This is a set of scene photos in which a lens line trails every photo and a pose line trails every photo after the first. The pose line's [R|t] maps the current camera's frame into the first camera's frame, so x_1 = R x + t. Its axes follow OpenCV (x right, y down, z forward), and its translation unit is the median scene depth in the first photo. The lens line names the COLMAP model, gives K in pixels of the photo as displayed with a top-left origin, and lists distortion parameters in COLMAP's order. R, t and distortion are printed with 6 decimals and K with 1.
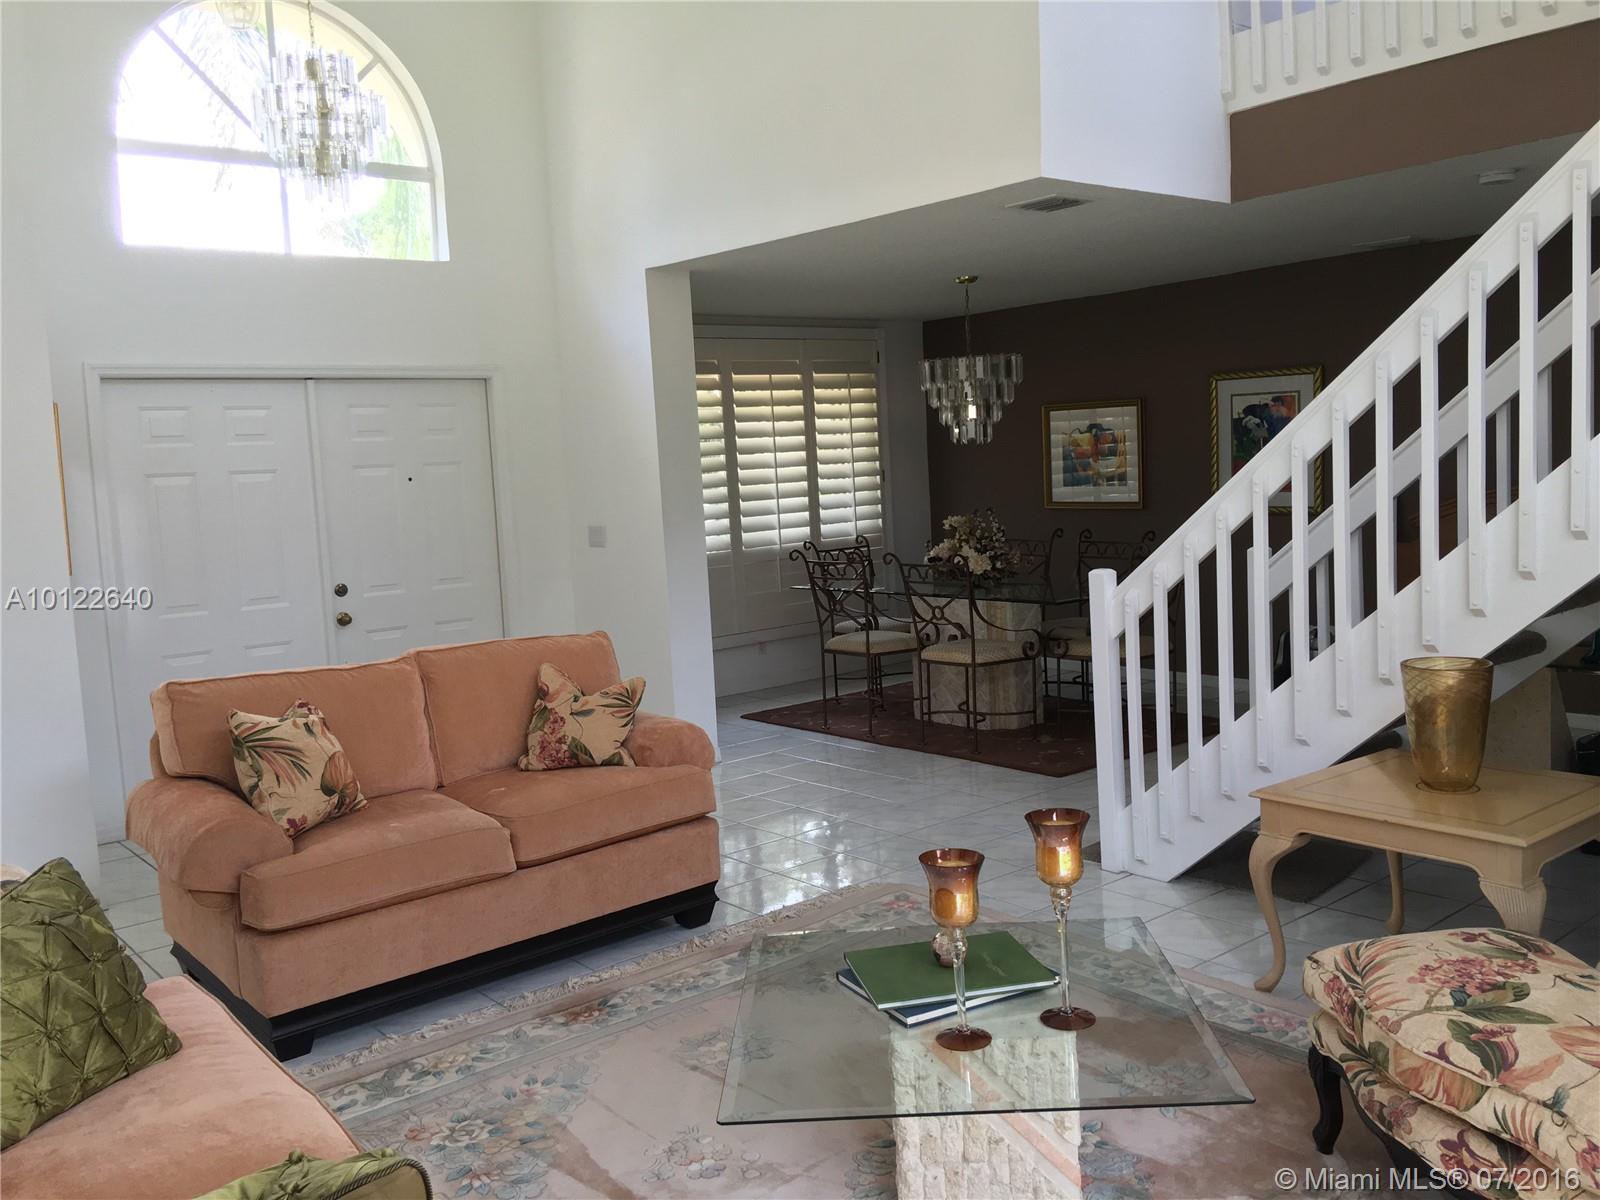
lens RADIAL K [[1377.4, 0, 800.6], [0, 1377.4, 583.9], [0, 0, 1]] dist [0.018393, 0.004546]
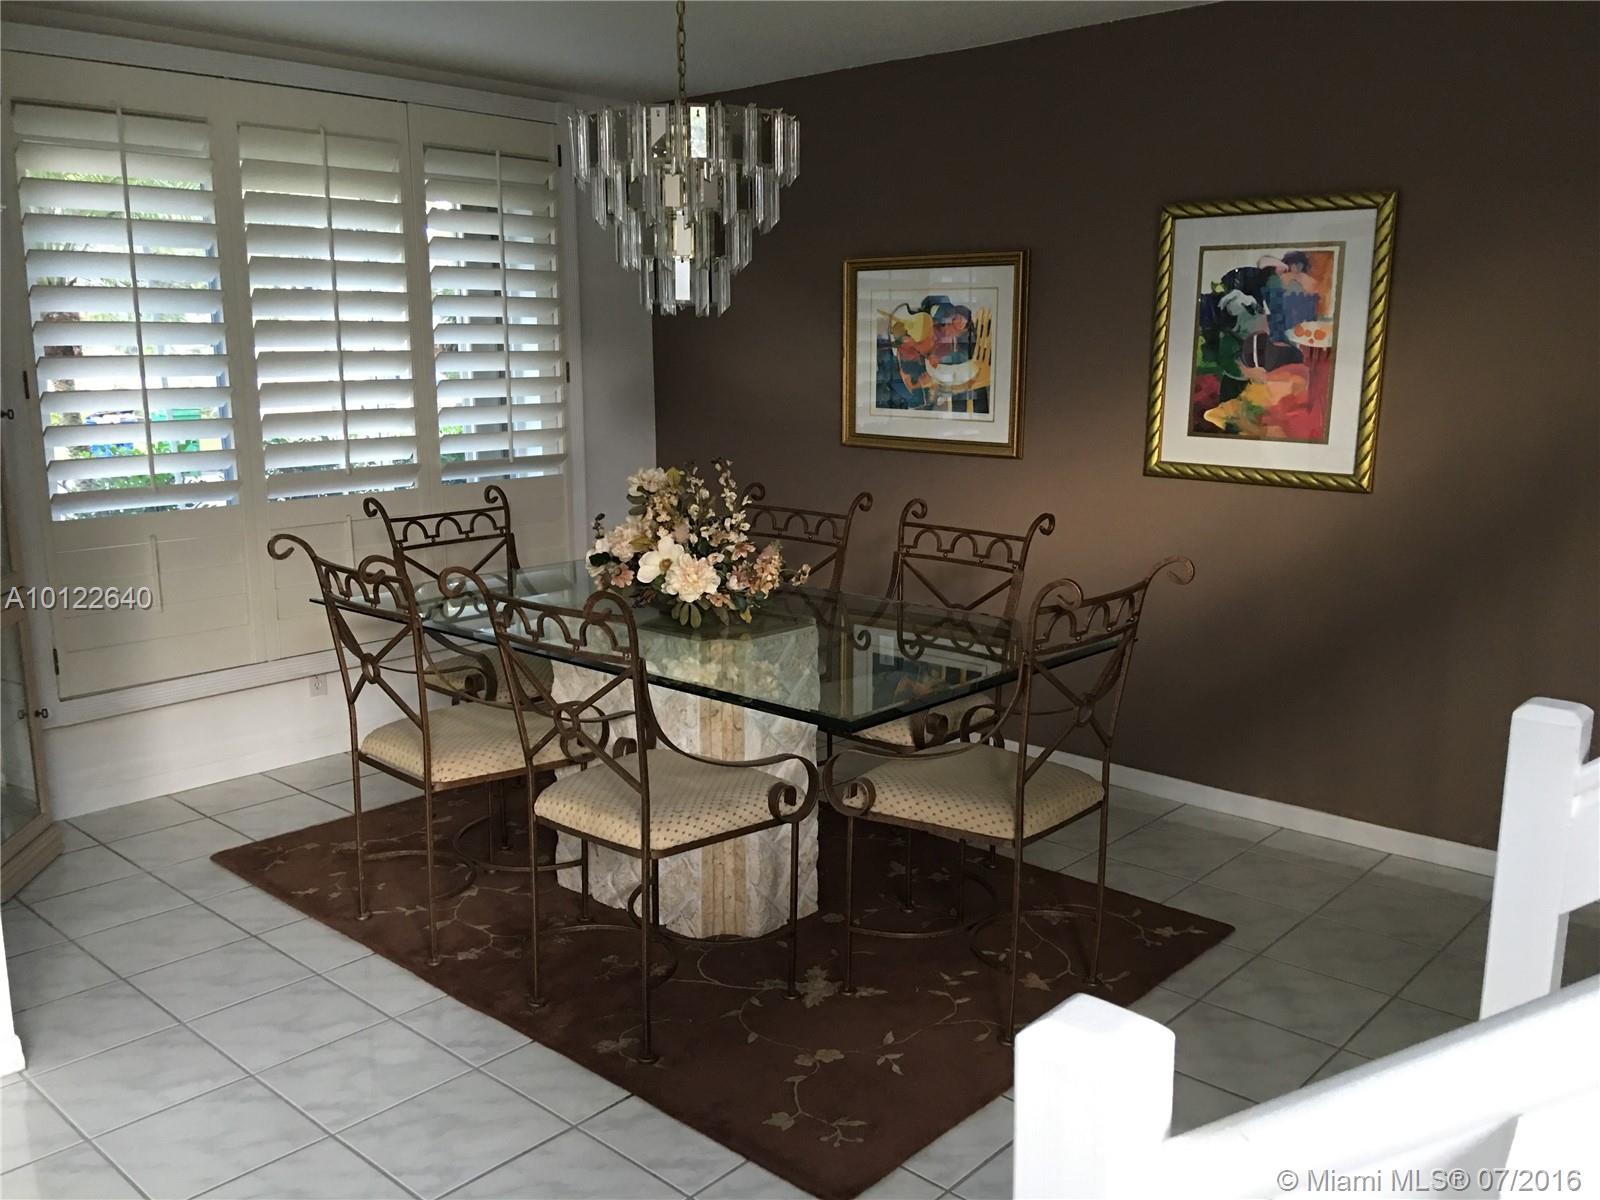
lens RADIAL K [[1377.4, 0, 790.6], [0, 1377.4, 607.1], [0, 0, 1]] dist [0.018393, 0.004546]
pose [[0.990591, 0.022455, 0.135002, 0.095473], [-0.034933, 0.995258, 0.090783, -0.046028], [-0.132323, -0.094645, 0.986678, 0.513006]]
